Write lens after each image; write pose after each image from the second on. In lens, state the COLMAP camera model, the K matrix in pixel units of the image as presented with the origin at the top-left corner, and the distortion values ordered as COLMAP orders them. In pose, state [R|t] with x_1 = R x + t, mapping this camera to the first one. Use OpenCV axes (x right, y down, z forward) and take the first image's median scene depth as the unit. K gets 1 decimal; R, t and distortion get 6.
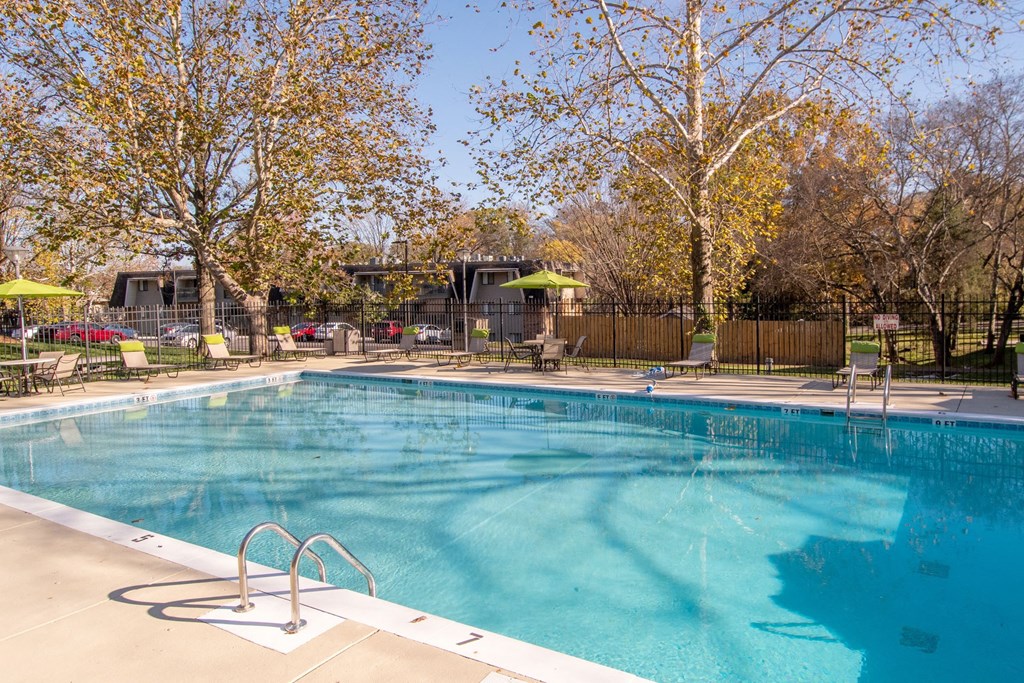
lens RADIAL K [[704.5, 0, 555.9], [0, 704.5, 309.8], [0, 0, 1]] dist [0.068200, -0.081993]
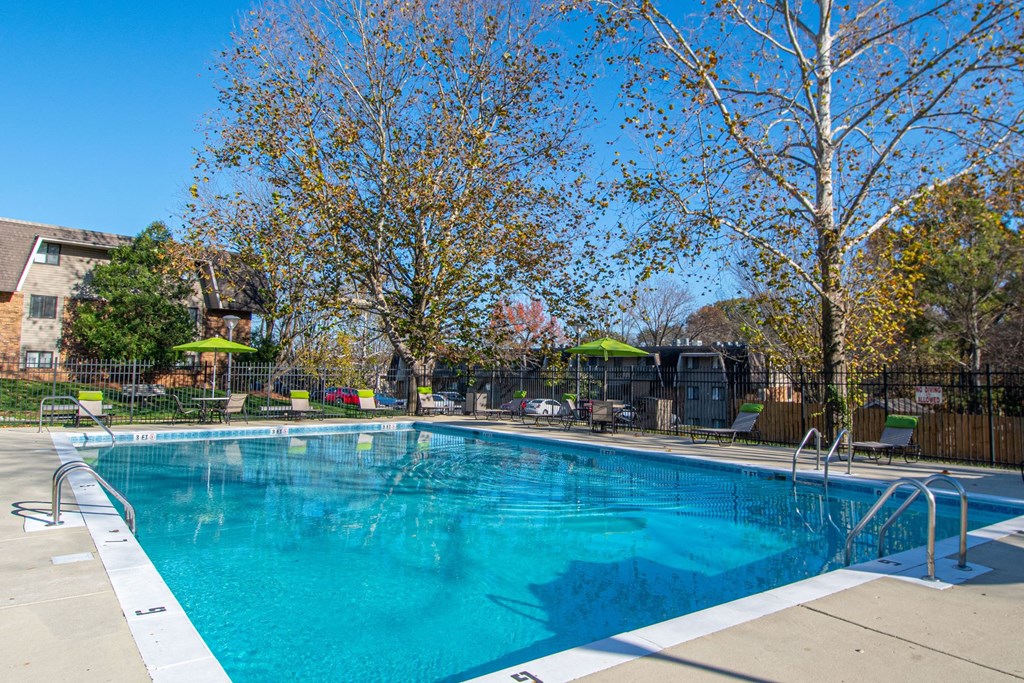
lens RADIAL K [[704.5, 0, 555.9], [0, 704.5, 309.8], [0, 0, 1]] dist [0.068200, -0.081993]
pose [[0.929758, -0.002283, -0.368163, 0.224191], [-0.044979, 0.991786, -0.119740, 0.024553], [0.365413, 0.127888, 0.922019, -0.014668]]
